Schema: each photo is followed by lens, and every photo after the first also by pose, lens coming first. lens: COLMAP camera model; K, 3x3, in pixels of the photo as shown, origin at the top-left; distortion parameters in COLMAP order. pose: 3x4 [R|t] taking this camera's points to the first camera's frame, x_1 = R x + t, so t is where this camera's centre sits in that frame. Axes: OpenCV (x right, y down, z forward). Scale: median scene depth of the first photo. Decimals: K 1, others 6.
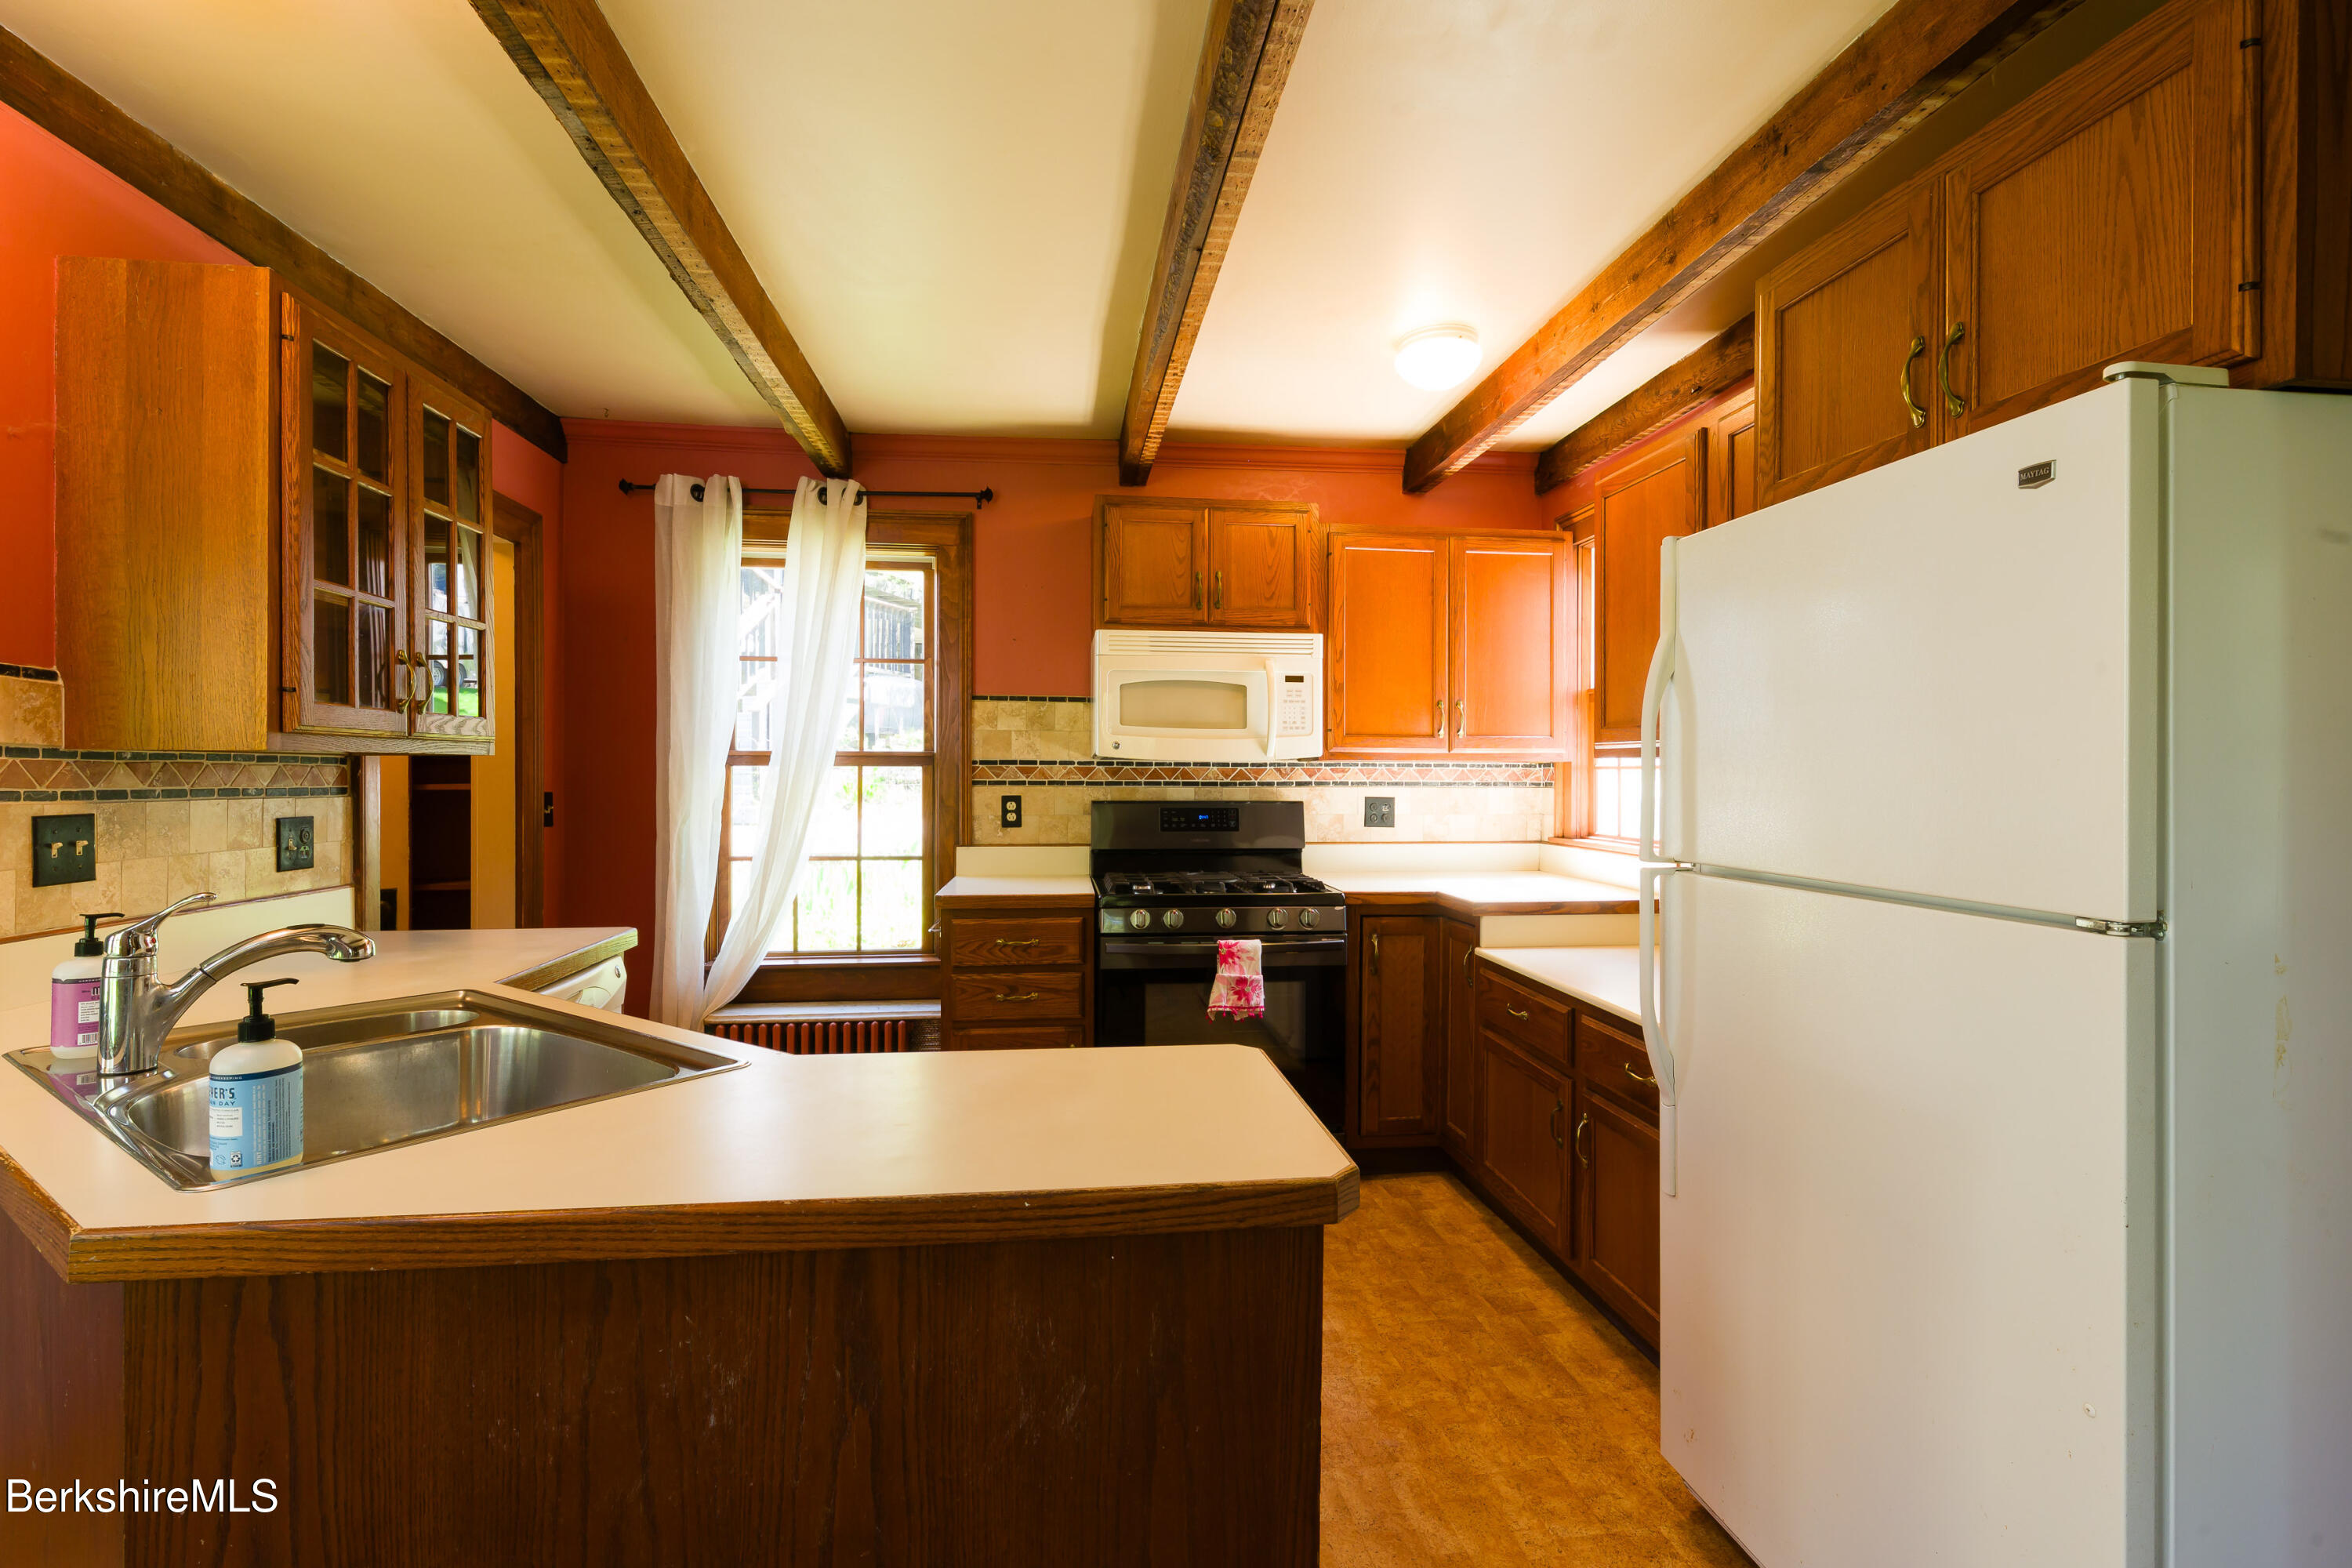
lens RADIAL K [[1100.5, 0, 1221.9], [0, 1100.5, 782.6], [0, 0, 1]] dist [-0.008698, -0.000285]
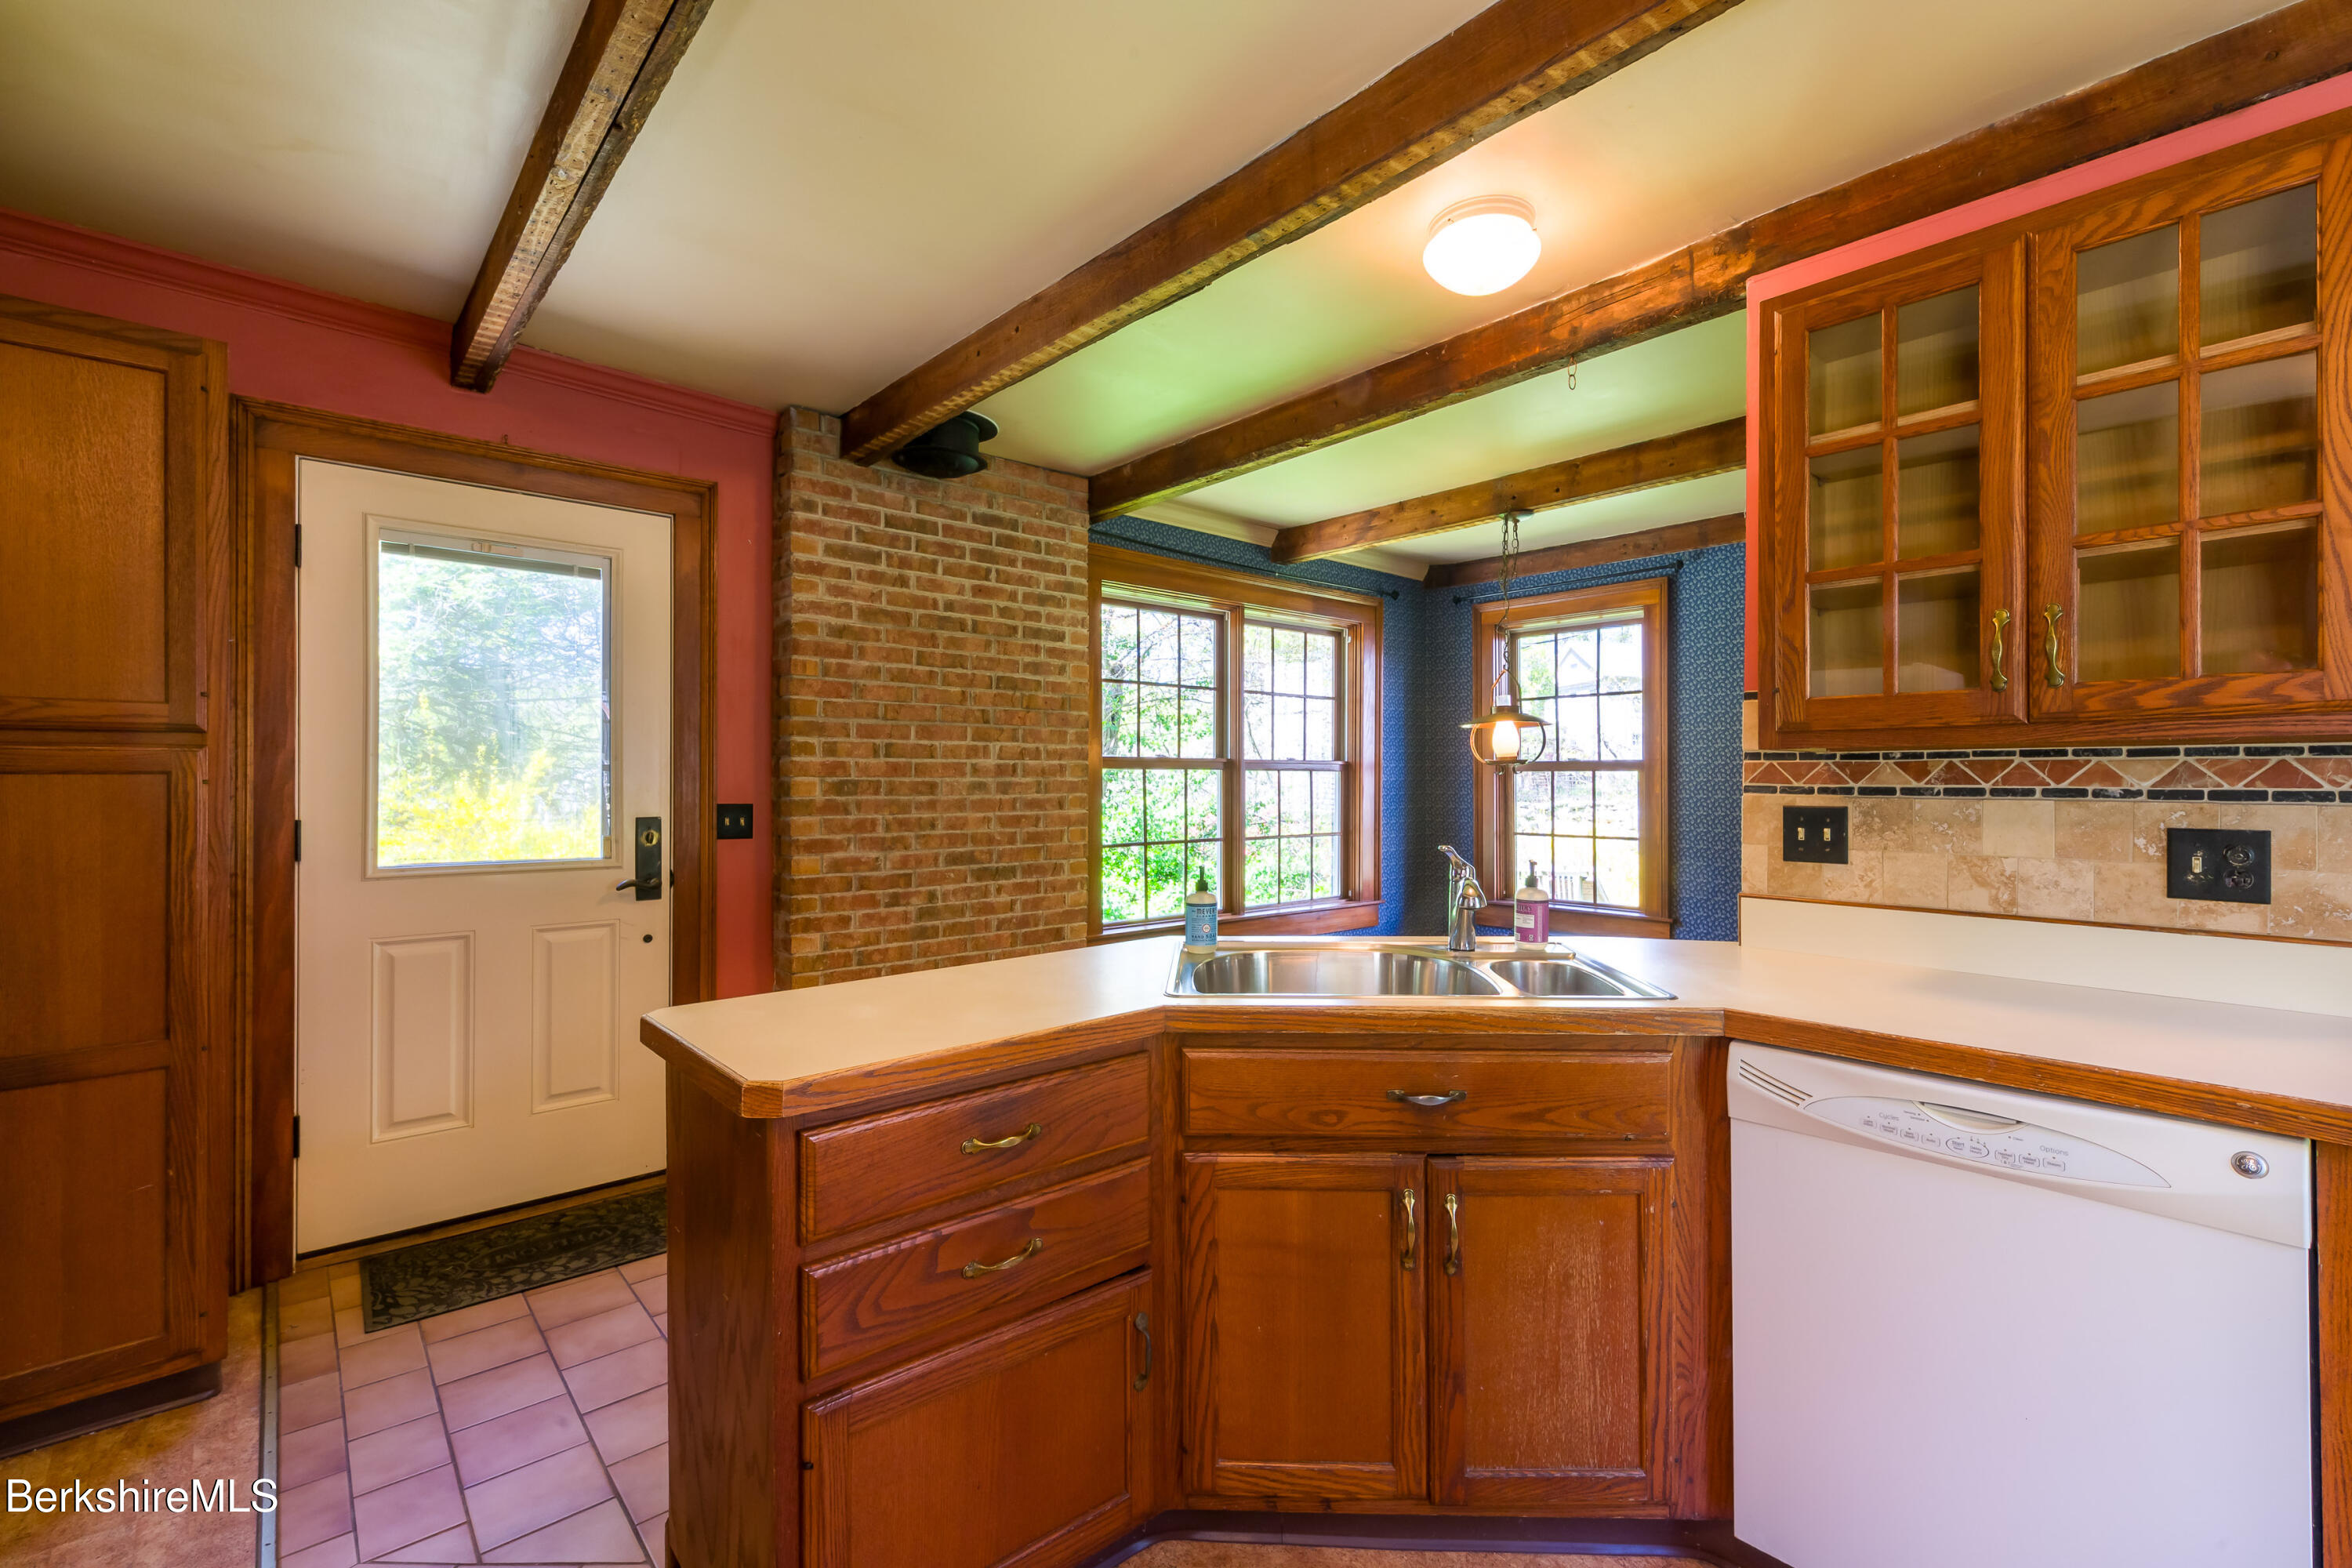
lens RADIAL K [[1008.7, 0, 1185.1], [0, 1008.7, 778.6], [0, 0, 1]] dist [0.010260, -0.003774]
pose [[-0.842482, -0.004678, -0.538705, 0.124446], [-0.007588, 0.999966, 0.003183, 0.000311], [0.538671, 0.006770, -0.842489, 1.340465]]
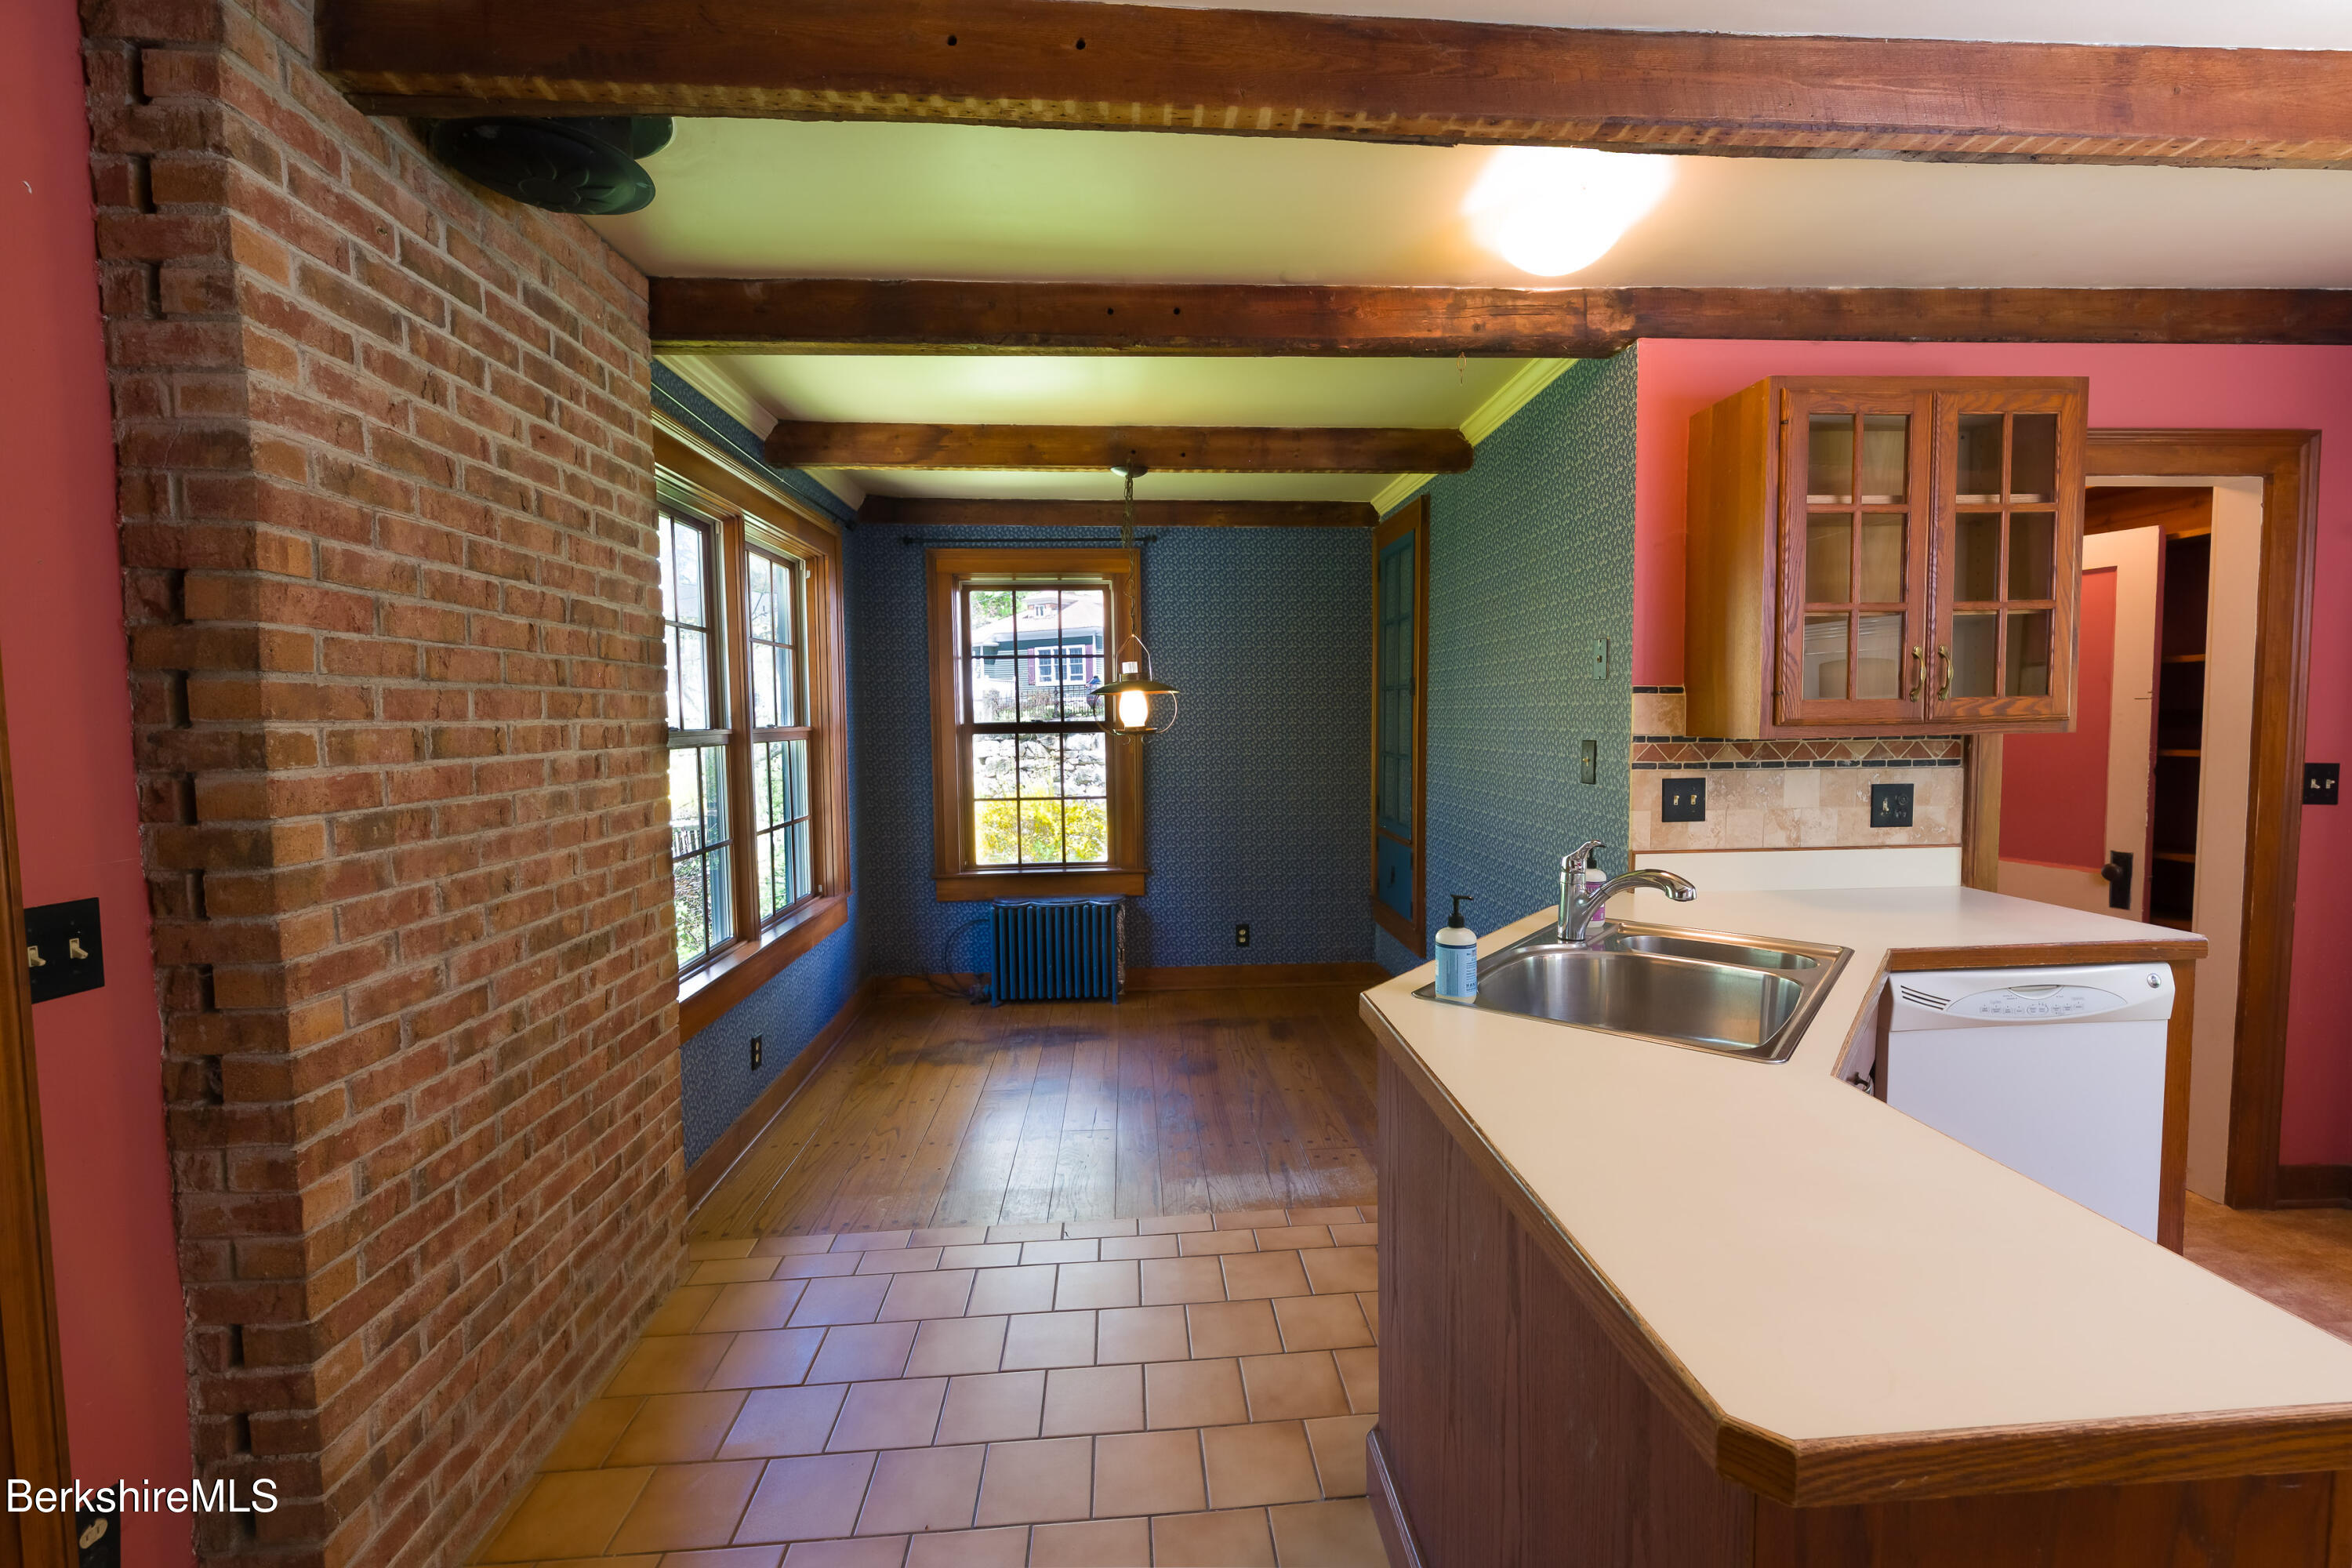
lens RADIAL K [[1008.7, 0, 1185.1], [0, 1008.7, 778.6], [0, 0, 1]] dist [0.010260, -0.003774]
pose [[-0.087470, 0.061504, -0.994267, 0.387791], [0.006404, 0.998106, 0.061178, -0.054431], [0.996147, -0.001016, -0.087699, 0.347100]]
